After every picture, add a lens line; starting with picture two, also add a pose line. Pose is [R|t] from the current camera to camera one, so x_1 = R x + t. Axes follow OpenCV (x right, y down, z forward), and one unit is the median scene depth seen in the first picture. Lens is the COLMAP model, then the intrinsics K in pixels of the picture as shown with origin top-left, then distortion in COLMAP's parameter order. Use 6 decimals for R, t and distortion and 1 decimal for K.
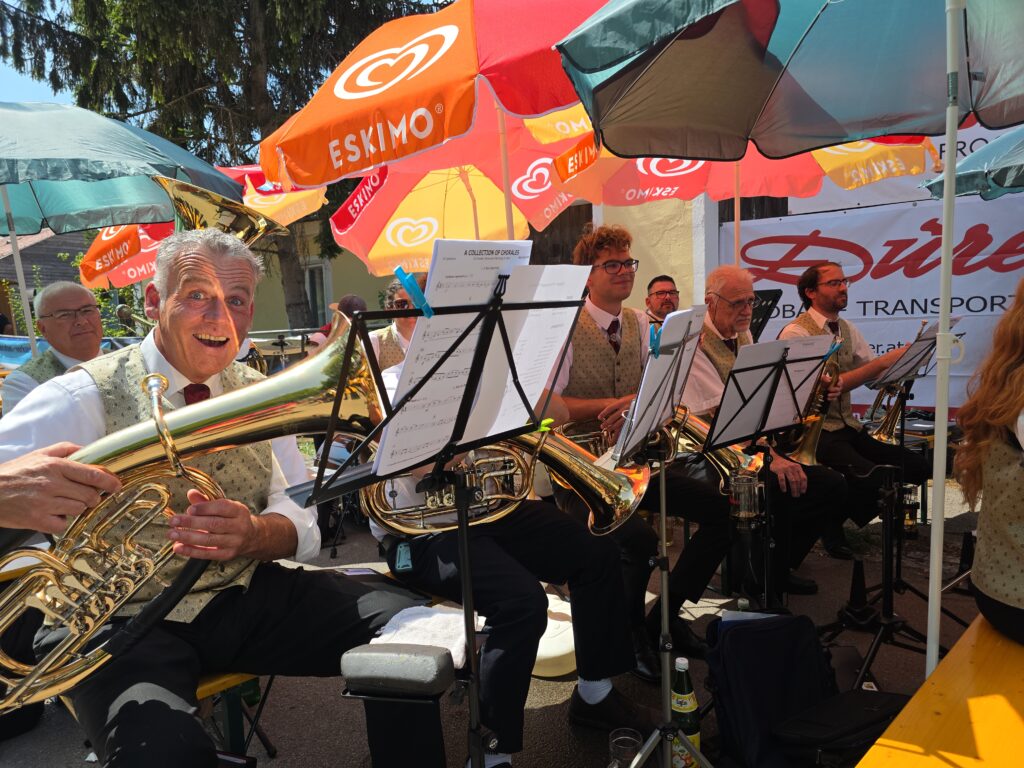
lens RADIAL K [[672.0, 0, 515.3], [0, 672.0, 383.9], [0, 0, 1]] dist [0.028848, 0.001166]
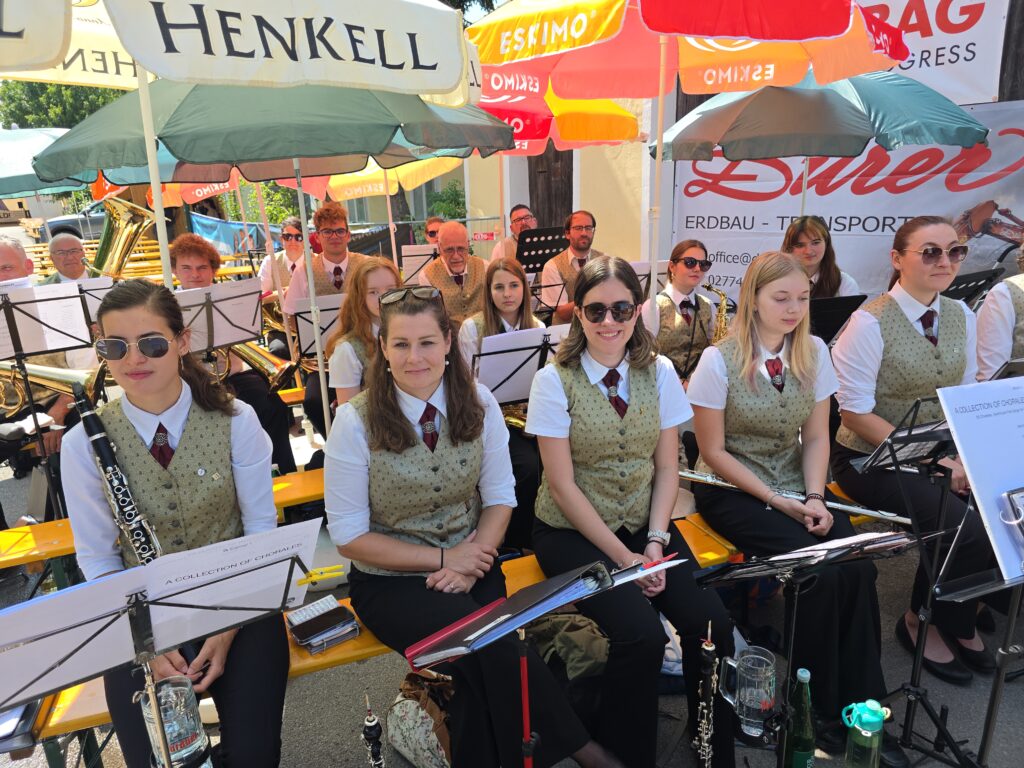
lens RADIAL K [[672.0, 0, 509.1], [0, 672.0, 385.8], [0, 0, 1]] dist [0.028848, 0.001166]
pose [[0.952620, 0.086856, -0.291498, 0.469969], [-0.027637, 0.979115, 0.201422, -0.068062], [0.302905, -0.183823, 0.935124, -0.188047]]
